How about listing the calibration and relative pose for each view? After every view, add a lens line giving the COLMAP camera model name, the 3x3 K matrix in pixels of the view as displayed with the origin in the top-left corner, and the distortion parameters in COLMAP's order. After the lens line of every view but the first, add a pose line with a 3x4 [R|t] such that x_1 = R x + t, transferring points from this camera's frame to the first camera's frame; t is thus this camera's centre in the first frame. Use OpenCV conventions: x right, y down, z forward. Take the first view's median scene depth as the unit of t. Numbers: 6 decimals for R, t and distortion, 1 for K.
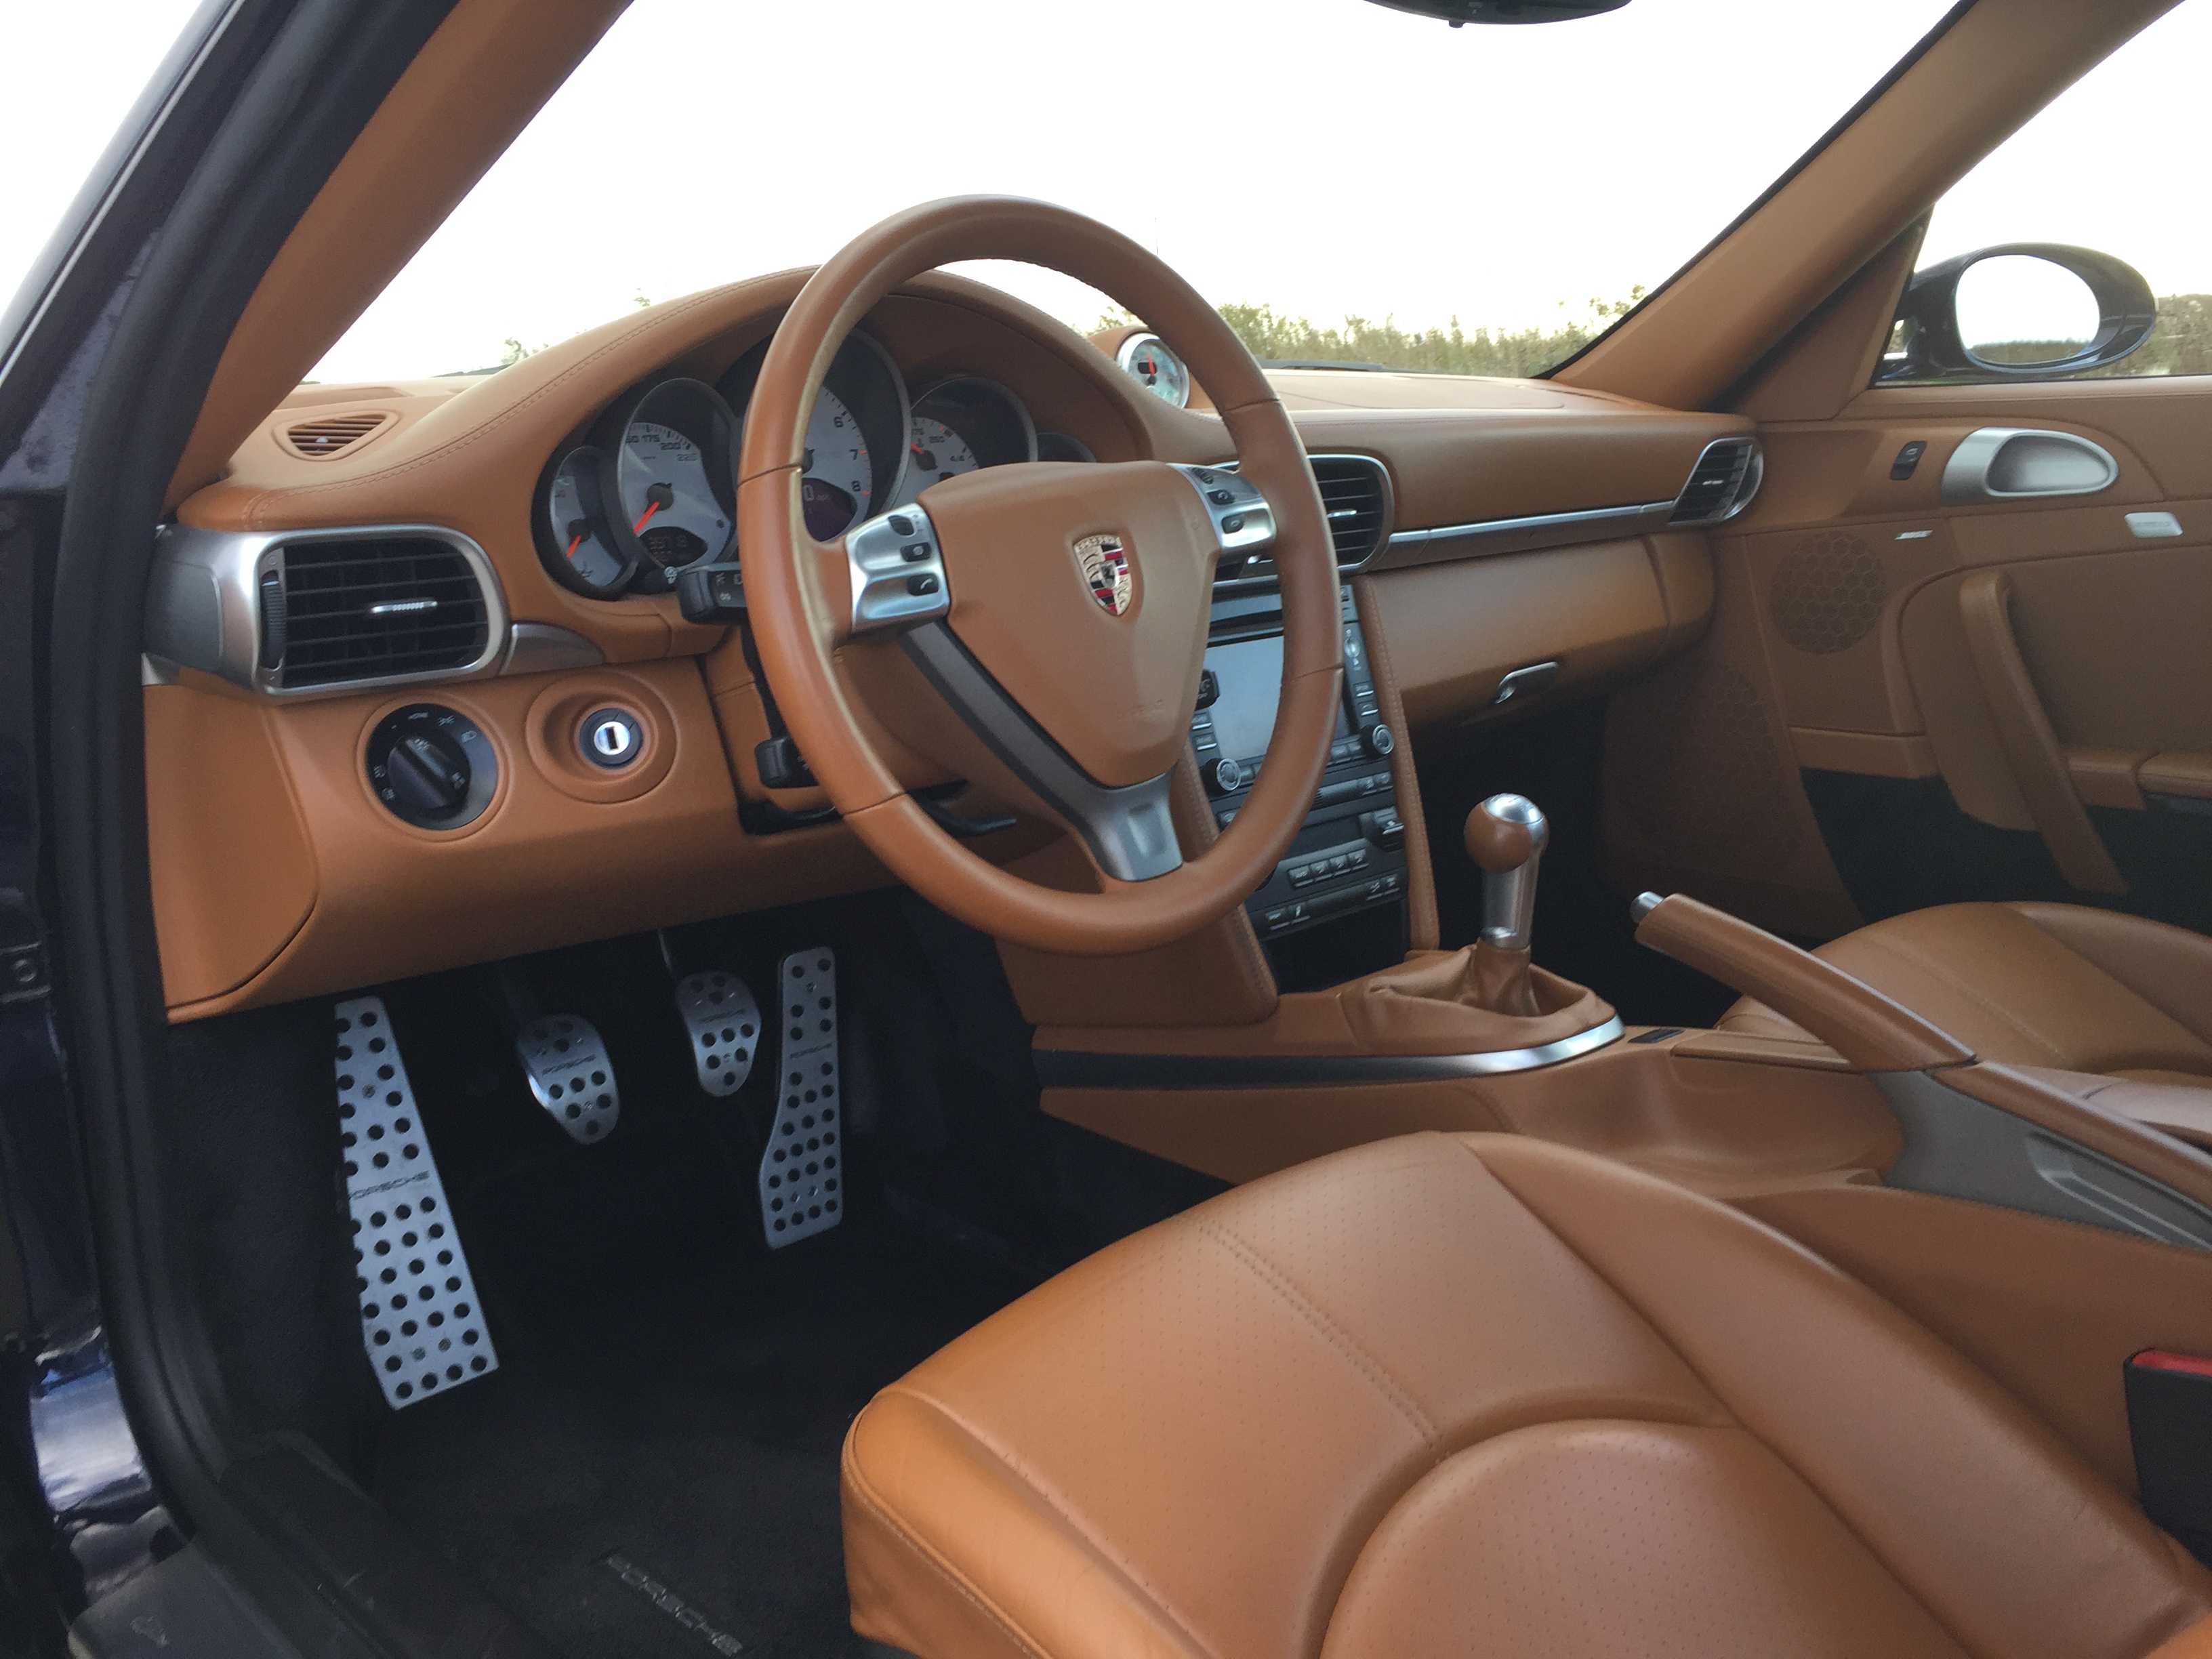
lens RADIAL K [[1934.1, 0, 1104.9], [0, 1934.1, 787.5], [0, 0, 1]] dist [0.082400, -0.134760]
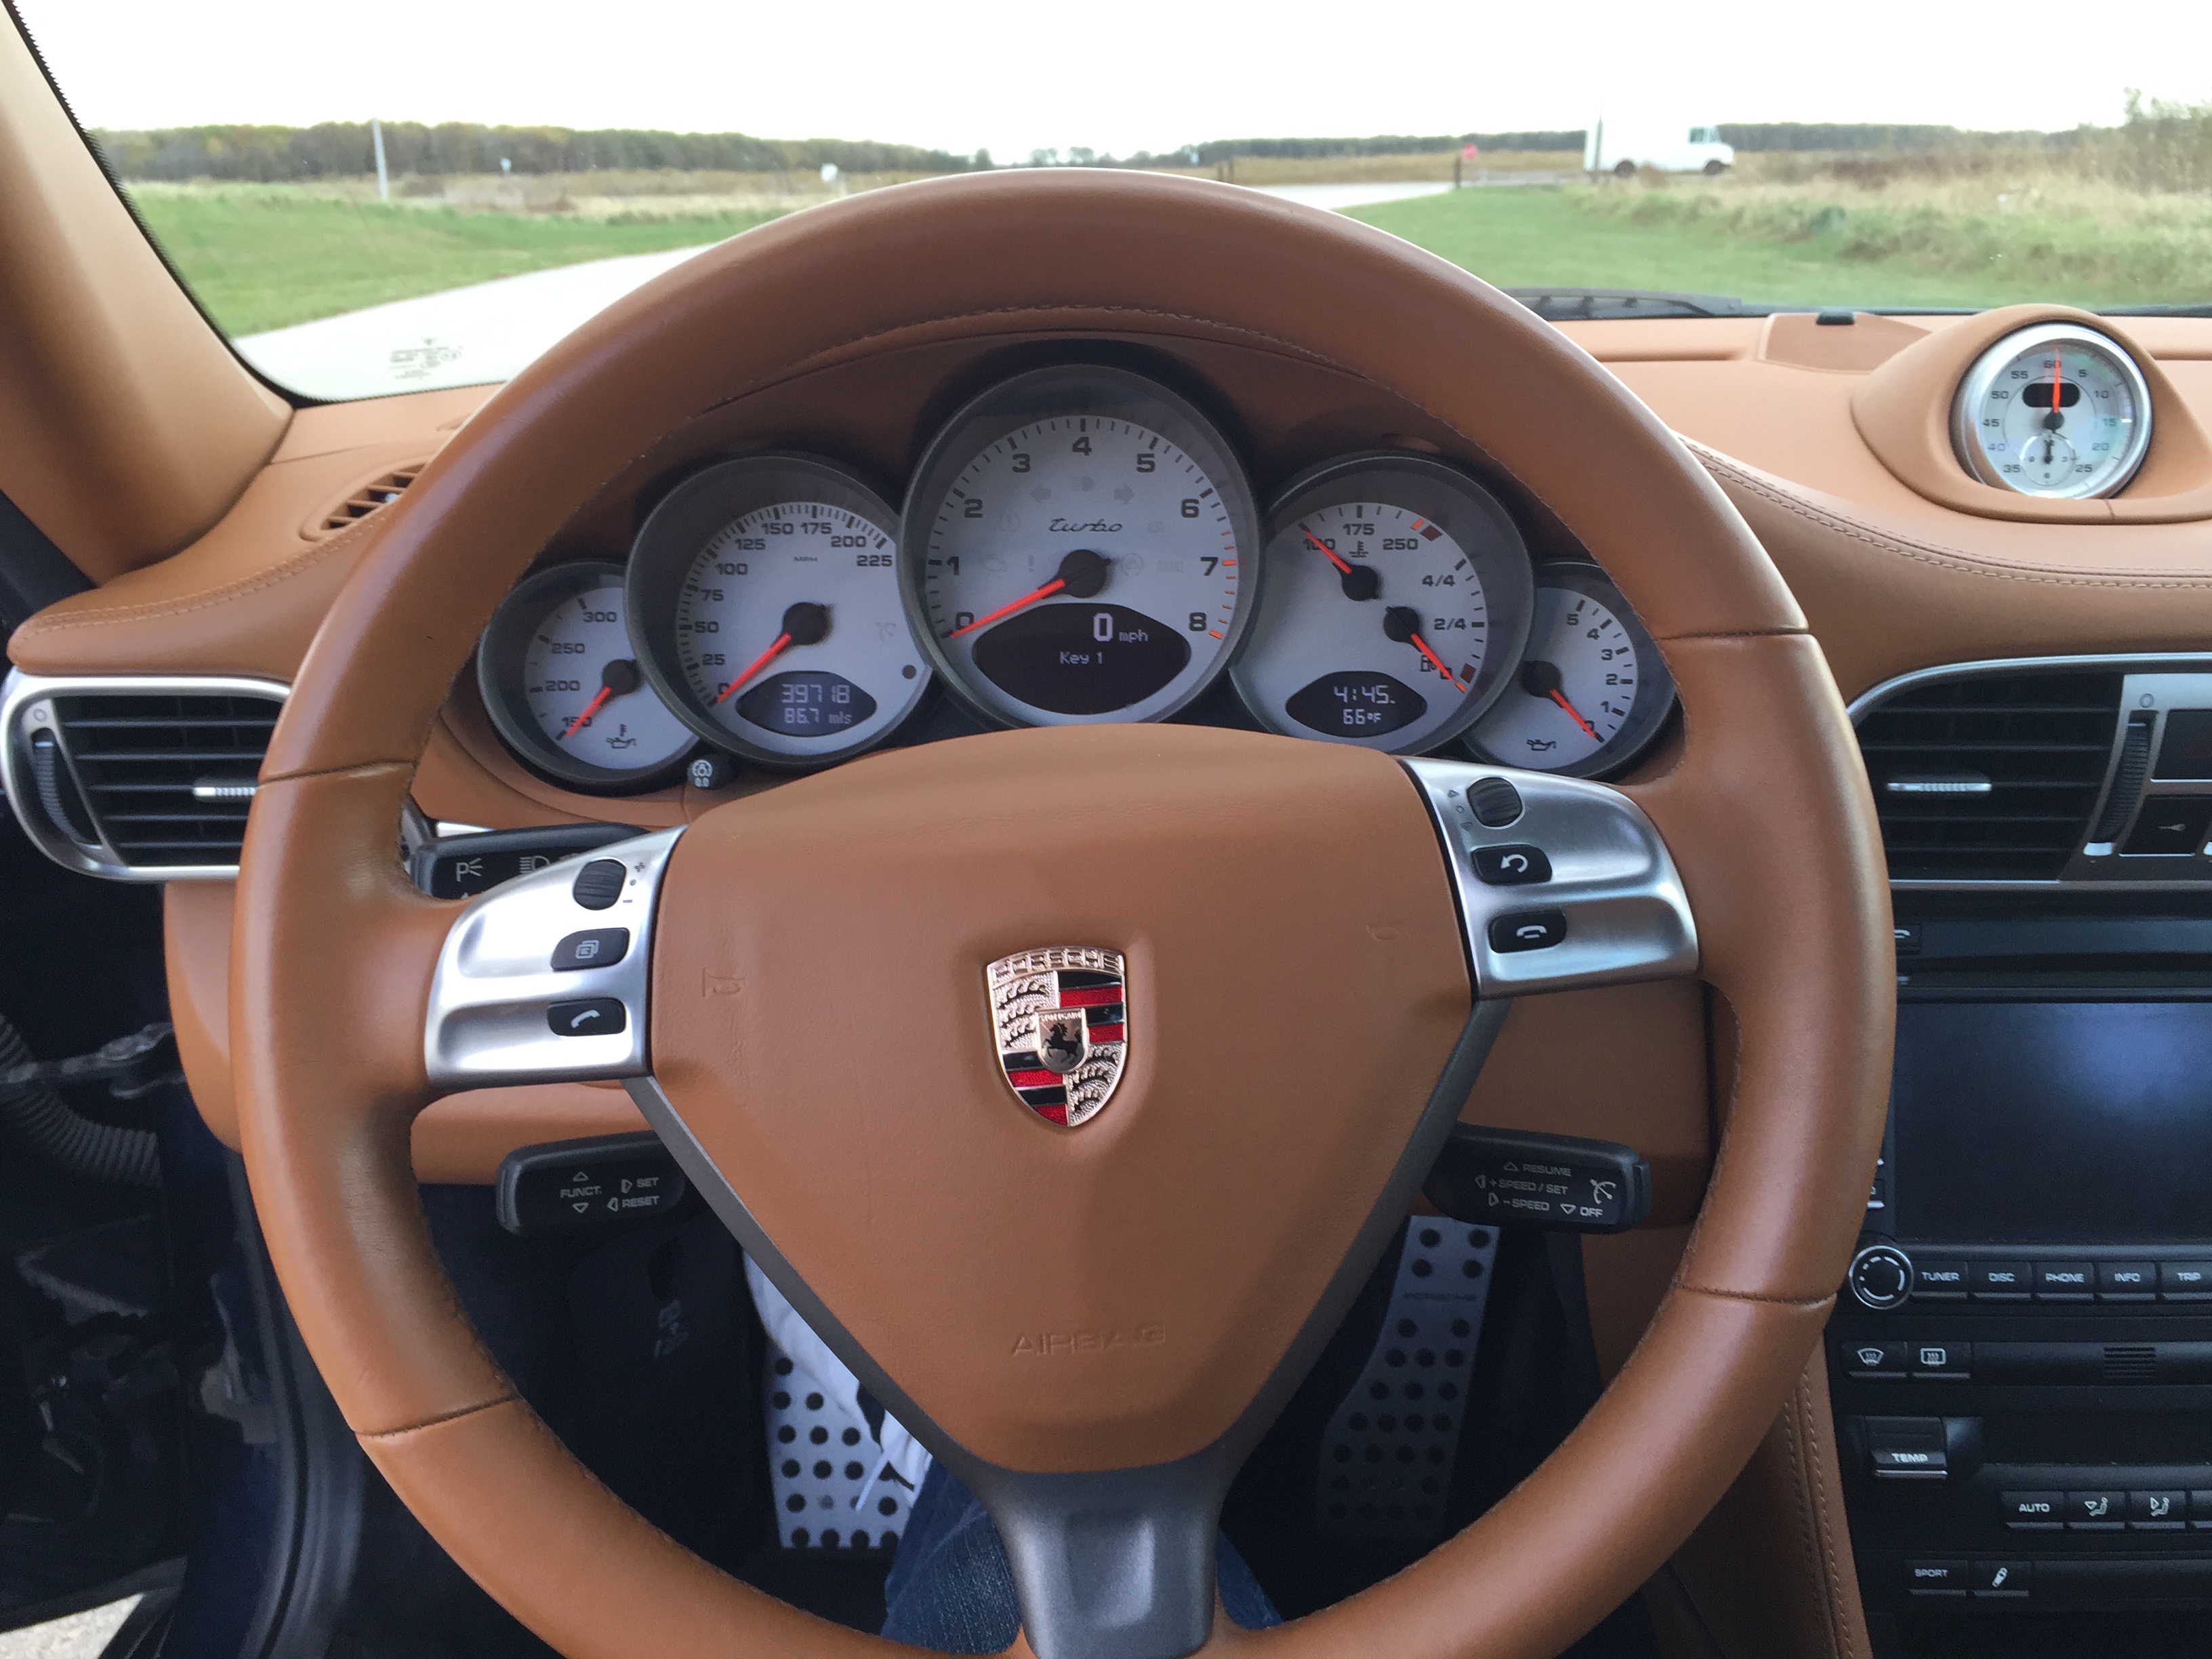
lens RADIAL K [[1934.1, 0, 1043.0], [0, 1934.1, 816.3], [0, 0, 1]] dist [0.082400, -0.134760]
pose [[0.714332, 0.238946, -0.657750, 0.195409], [-0.149387, 0.970303, 0.190252, -0.170115], [0.683676, -0.037644, 0.728814, 0.459971]]
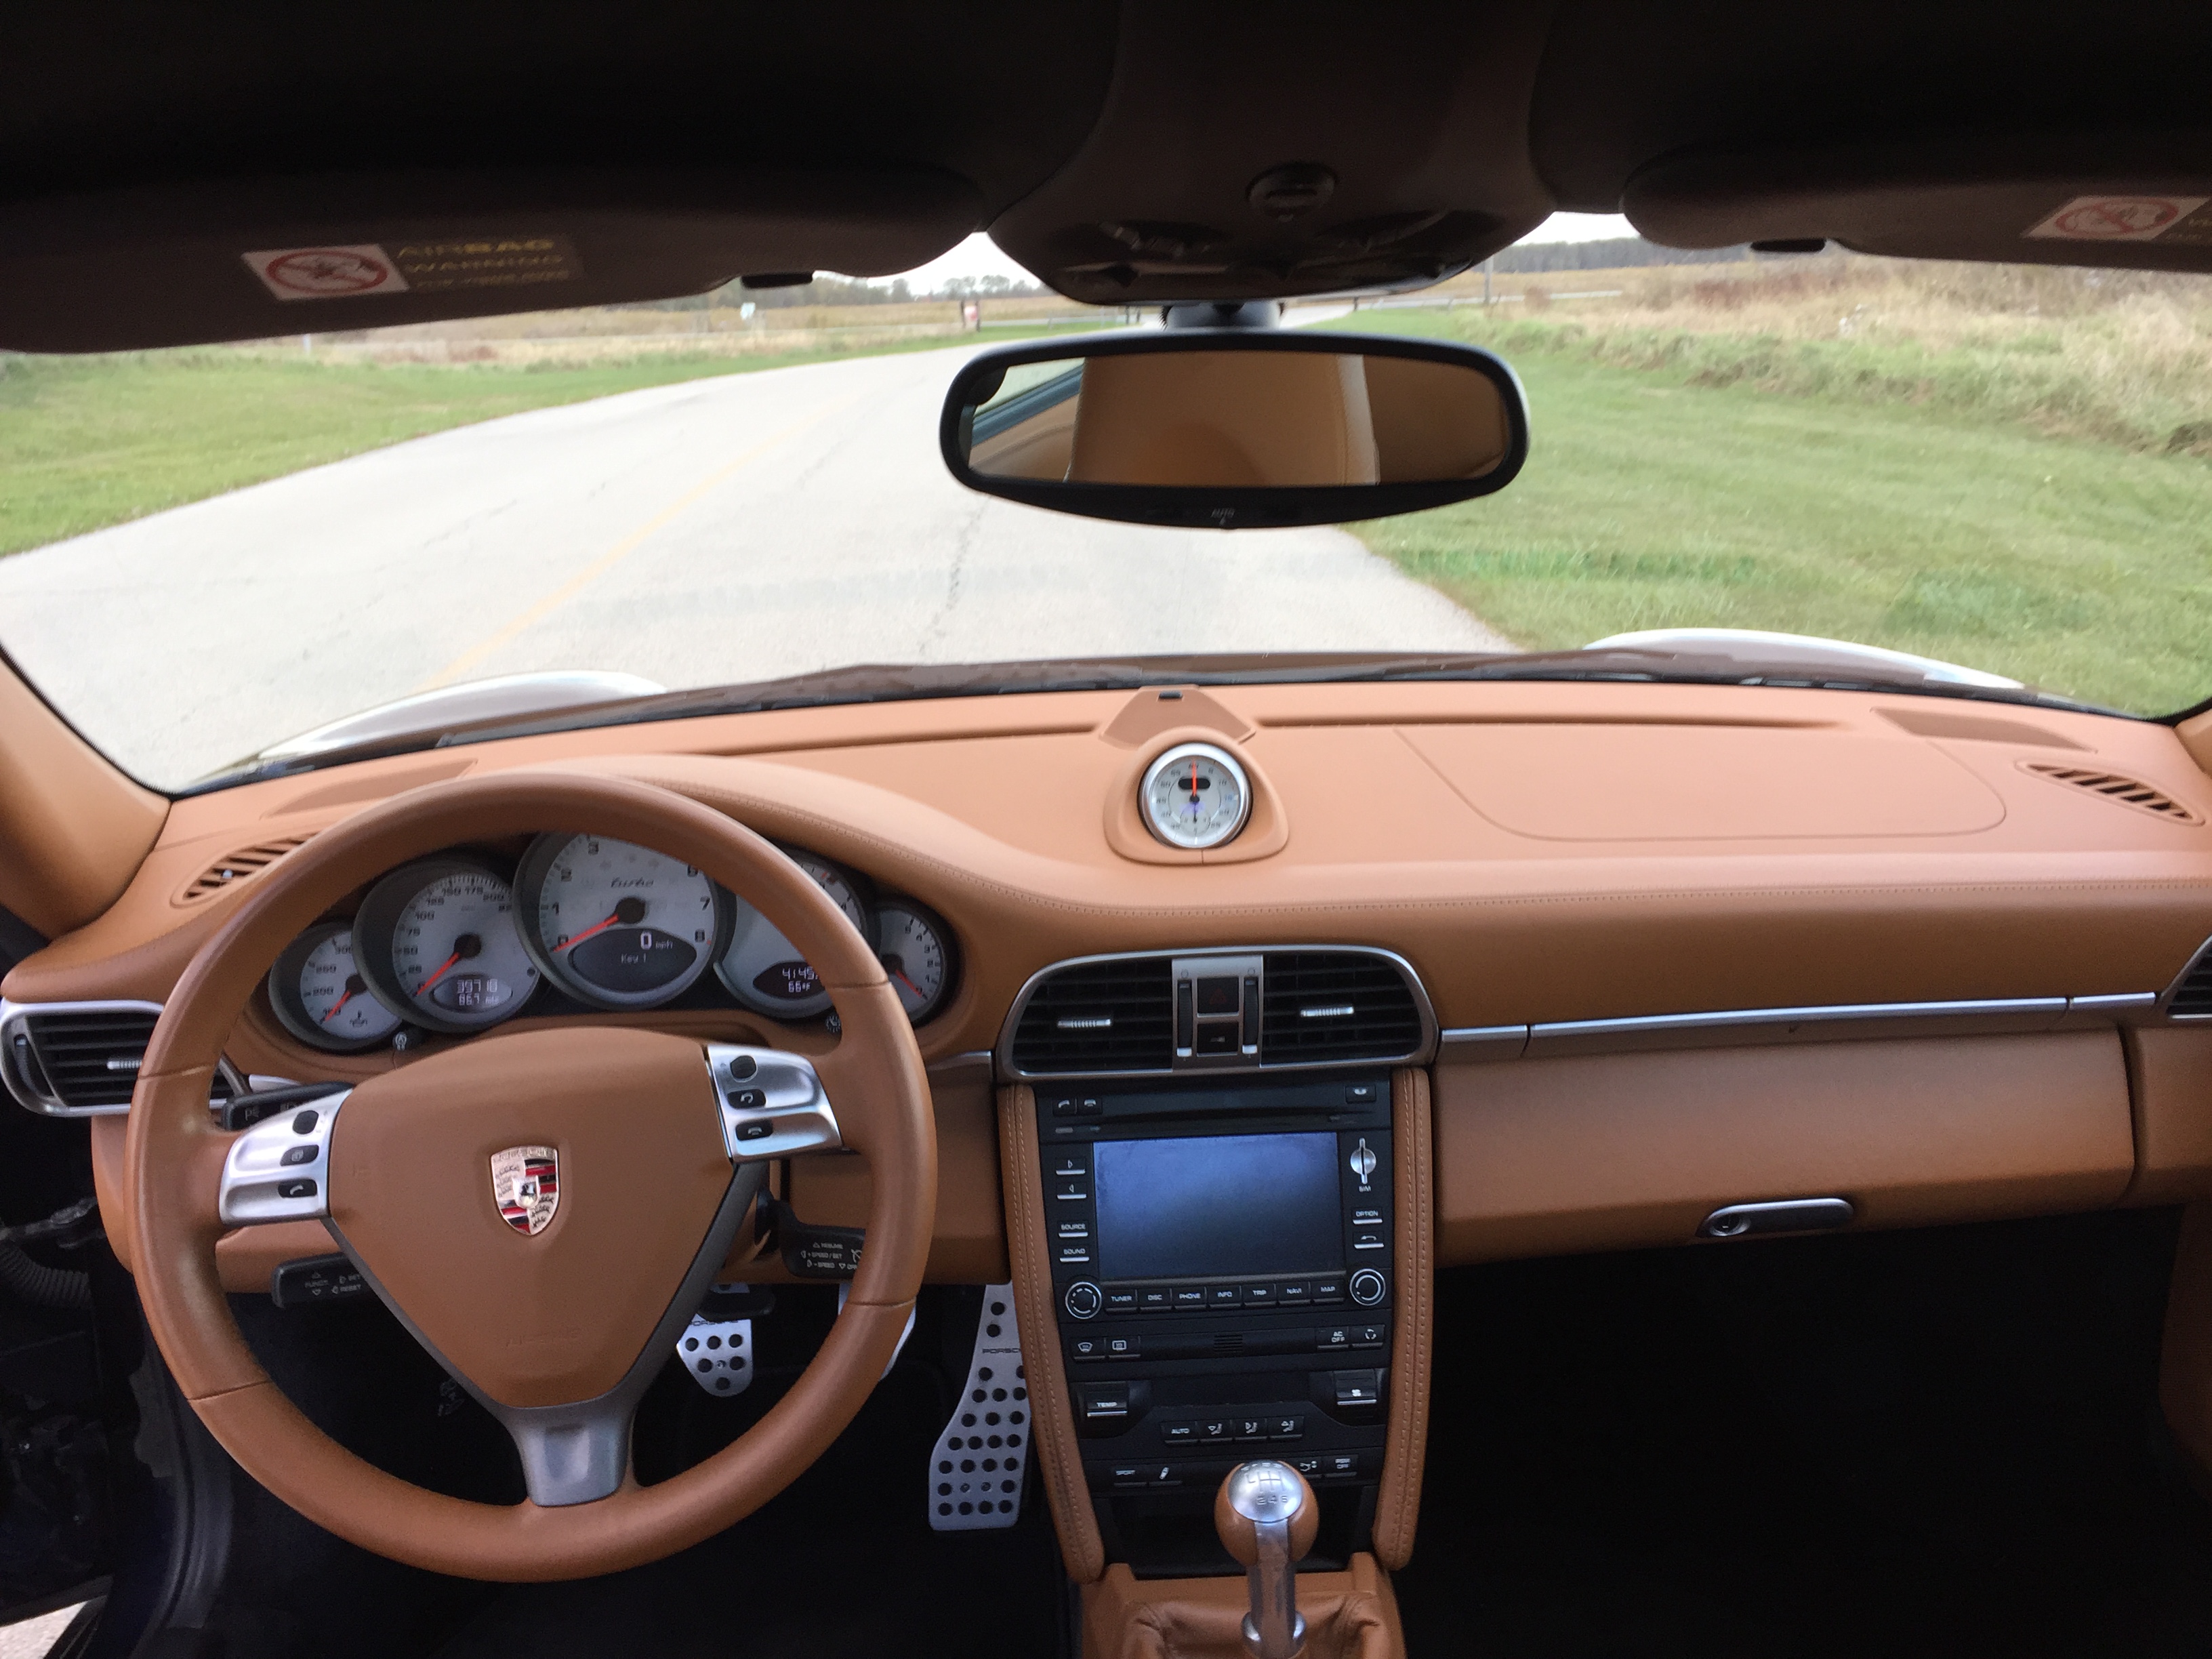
lens RADIAL K [[1934.1, 0, 1031.0], [0, 1934.1, 798.9], [0, 0, 1]] dist [0.082400, -0.134760]
pose [[0.739043, 0.167082, -0.652609, 0.535416], [-0.116642, 0.985860, 0.120311, -0.306774], [0.663483, -0.012793, 0.748082, 0.310657]]
